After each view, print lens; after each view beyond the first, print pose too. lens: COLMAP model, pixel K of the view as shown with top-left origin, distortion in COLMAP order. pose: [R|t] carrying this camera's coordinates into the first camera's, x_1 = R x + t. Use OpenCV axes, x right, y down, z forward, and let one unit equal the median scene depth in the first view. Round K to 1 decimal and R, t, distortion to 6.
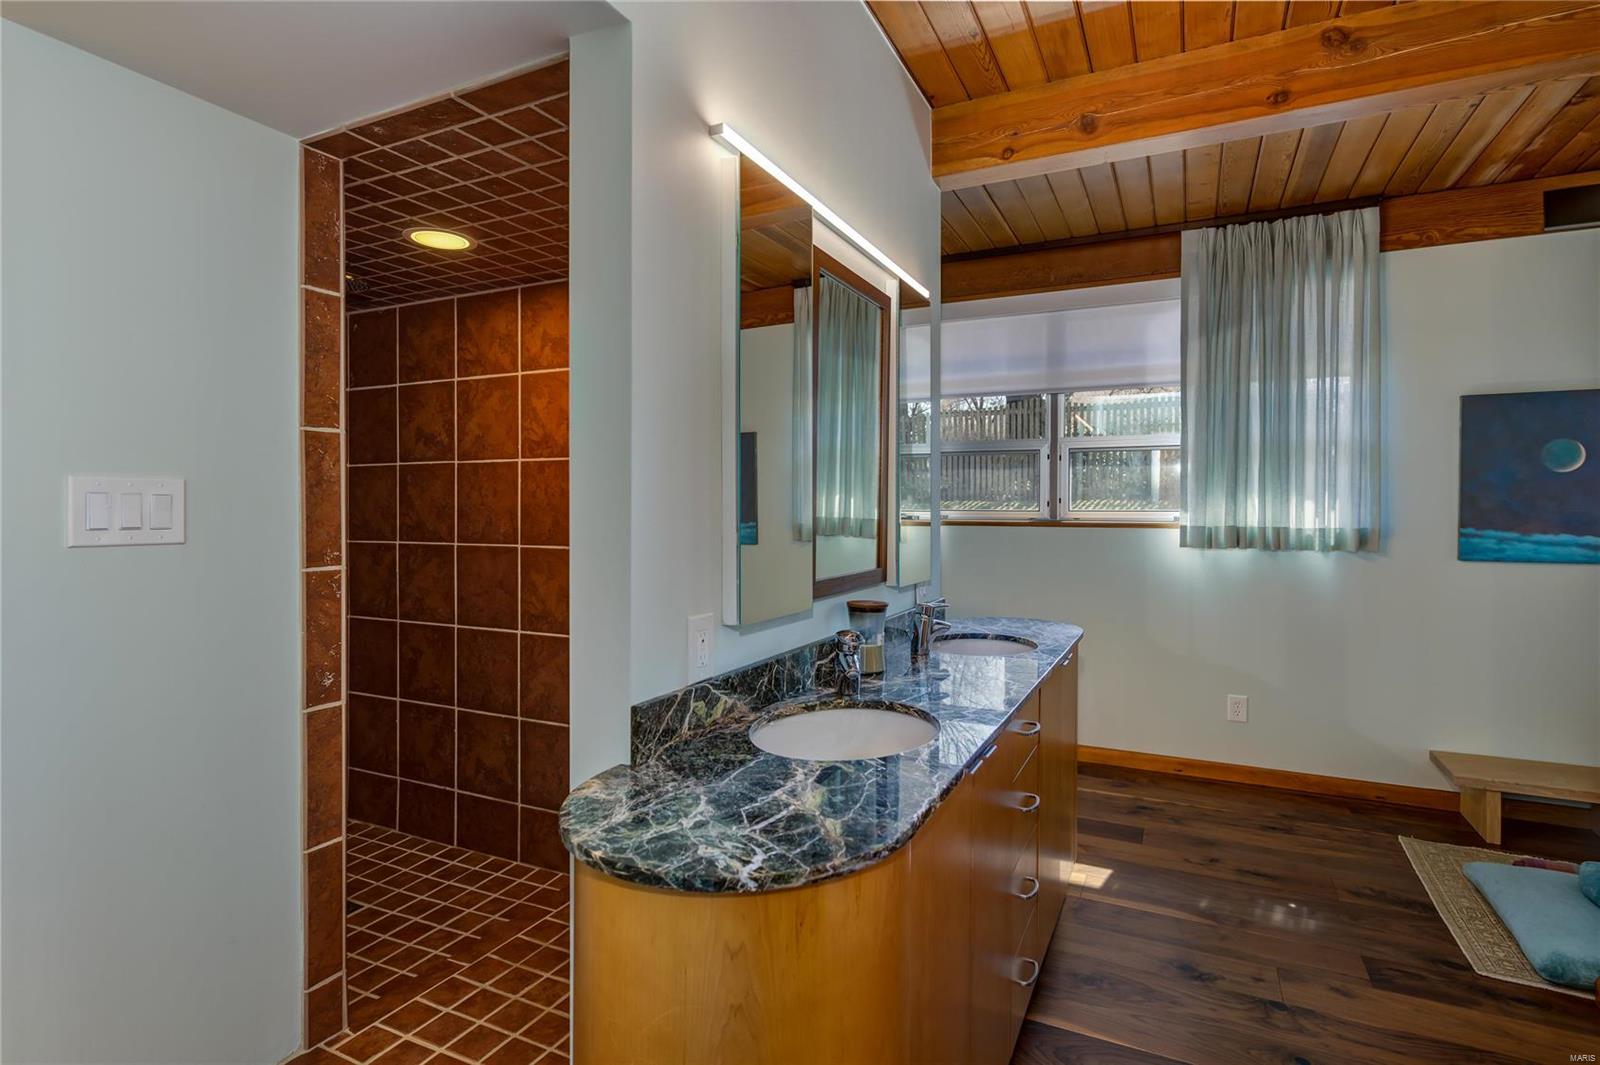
lens RADIAL K [[795.0, 0, 810.9], [0, 795.0, 518.4], [0, 0, 1]] dist [0.005520, -0.001527]
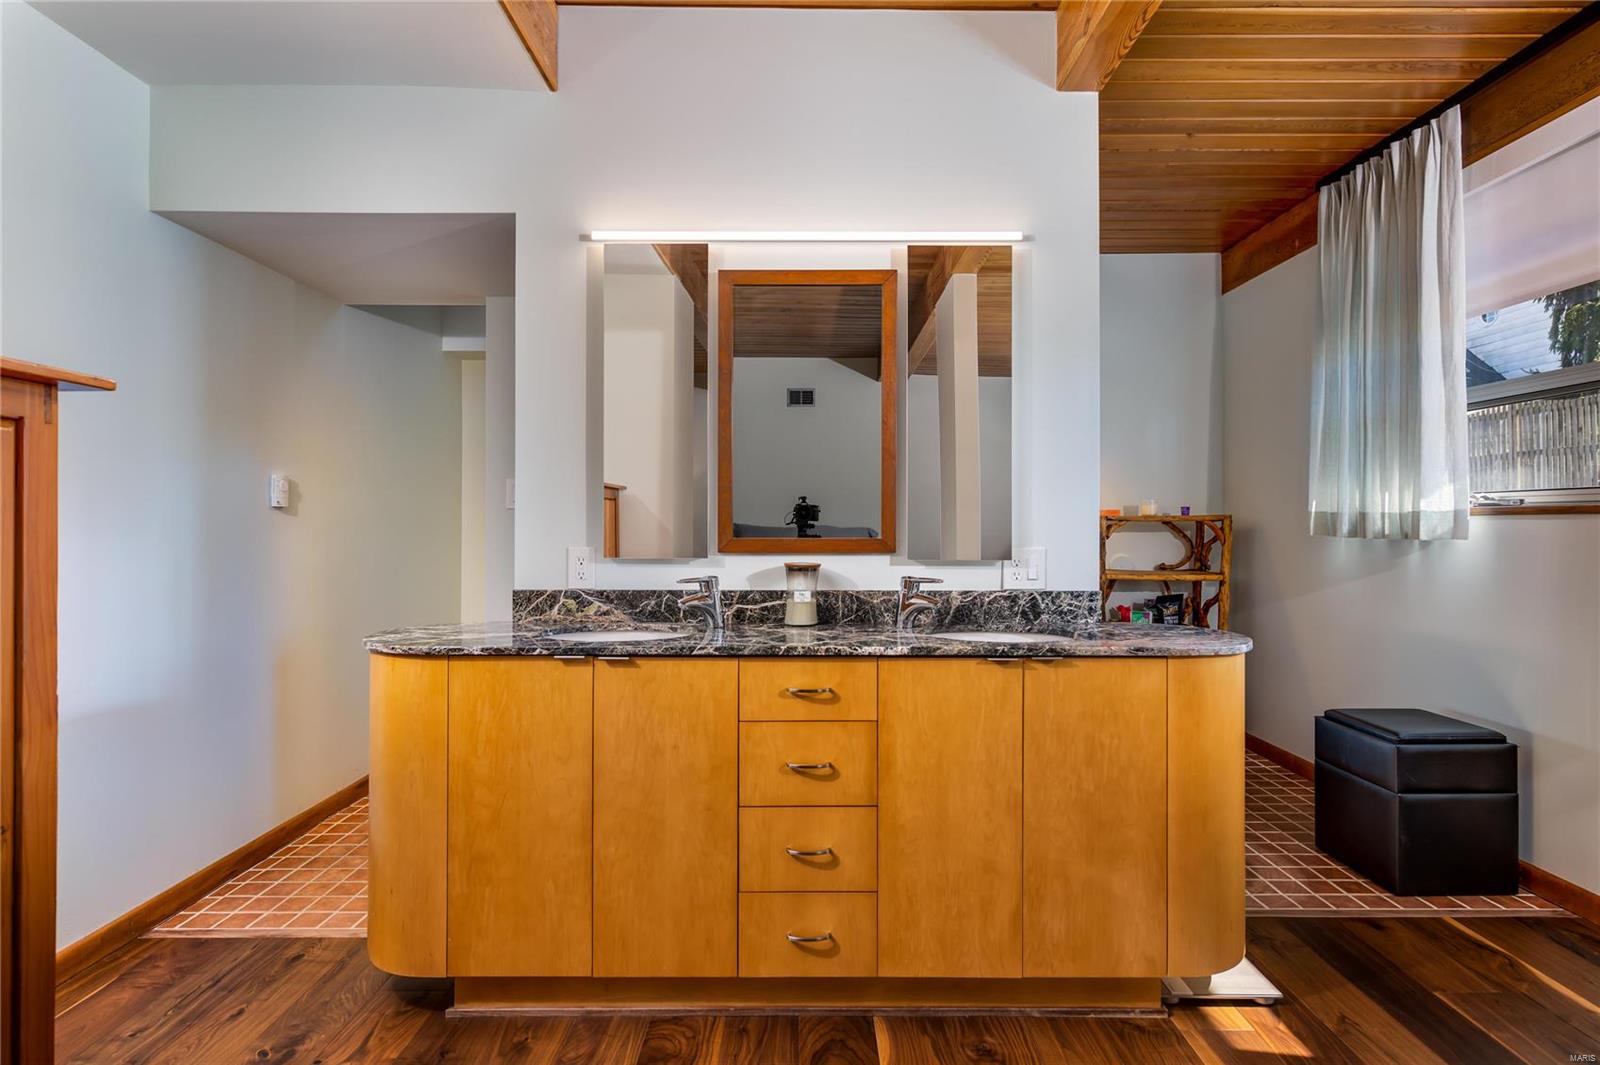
lens RADIAL K [[795.0, 0, 802.2], [0, 795.0, 528.7], [0, 0, 1]] dist [0.005520, -0.001527]
pose [[0.421651, 0.008308, -0.906720, 1.360018], [-0.012994, 0.999911, 0.003120, 0.067825], [0.906665, 0.010466, 0.421721, 0.669757]]
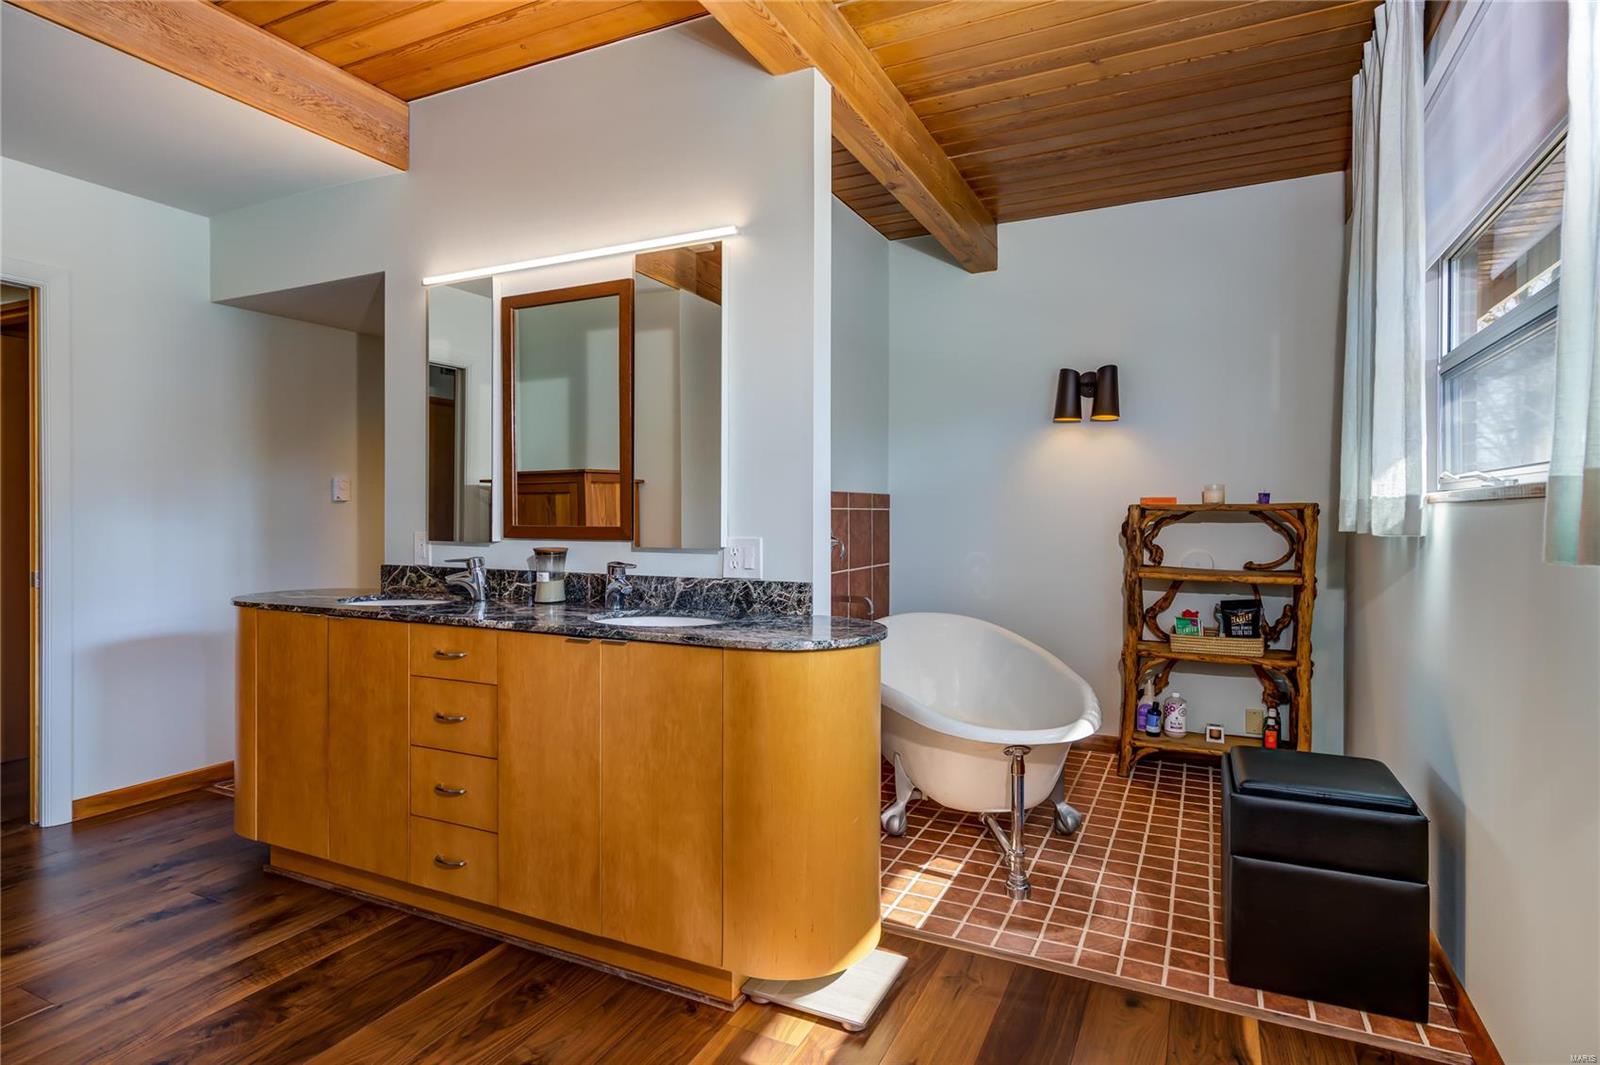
lens RADIAL K [[795.0, 0, 793.3], [0, 795.0, 522.5], [0, 0, 1]] dist [0.005520, -0.001527]
pose [[-0.001152, 0.014459, -0.999895, 1.690830], [-0.014229, 0.999794, 0.014474, 0.051598], [0.999898, 0.014244, -0.000946, 1.767603]]
